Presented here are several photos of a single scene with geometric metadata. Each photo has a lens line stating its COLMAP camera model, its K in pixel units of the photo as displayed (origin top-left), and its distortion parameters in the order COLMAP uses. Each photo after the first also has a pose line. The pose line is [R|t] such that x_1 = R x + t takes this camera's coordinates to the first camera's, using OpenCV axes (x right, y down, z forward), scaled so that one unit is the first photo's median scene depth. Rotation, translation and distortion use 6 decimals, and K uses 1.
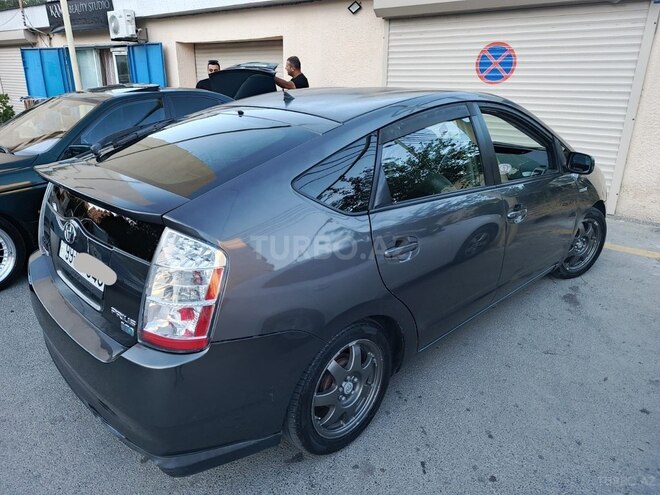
lens RADIAL K [[461.9, 0, 326.6], [0, 461.9, 245.2], [0, 0, 1]] dist [0.006031, -0.002456]
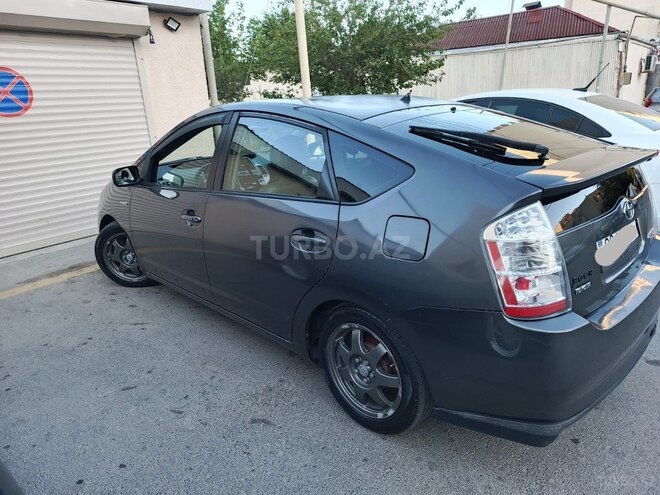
lens RADIAL K [[461.9, 0, 326.6], [0, 461.9, 245.2], [0, 0, 1]] dist [0.006031, -0.002456]
pose [[0.005548, -0.302724, 0.953062, -1.192979], [0.392620, 0.877202, 0.276343, -0.384492], [-0.919684, 0.372658, 0.123722, 1.156661]]
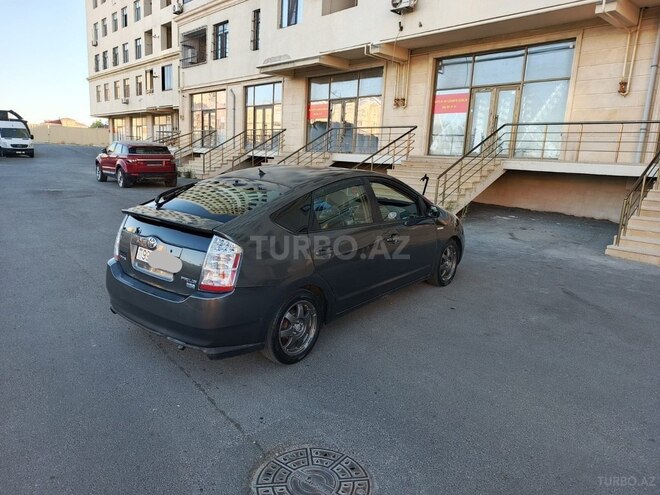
lens RADIAL K [[461.9, 0, 326.6], [0, 461.9, 245.2], [0, 0, 1]] dist [0.006031, -0.002456]
pose [[0.992333, -0.000174, 0.123591, -0.056415], [0.015302, 0.992478, -0.121460, 0.173822], [-0.122640, 0.122420, 0.984872, -0.743069]]
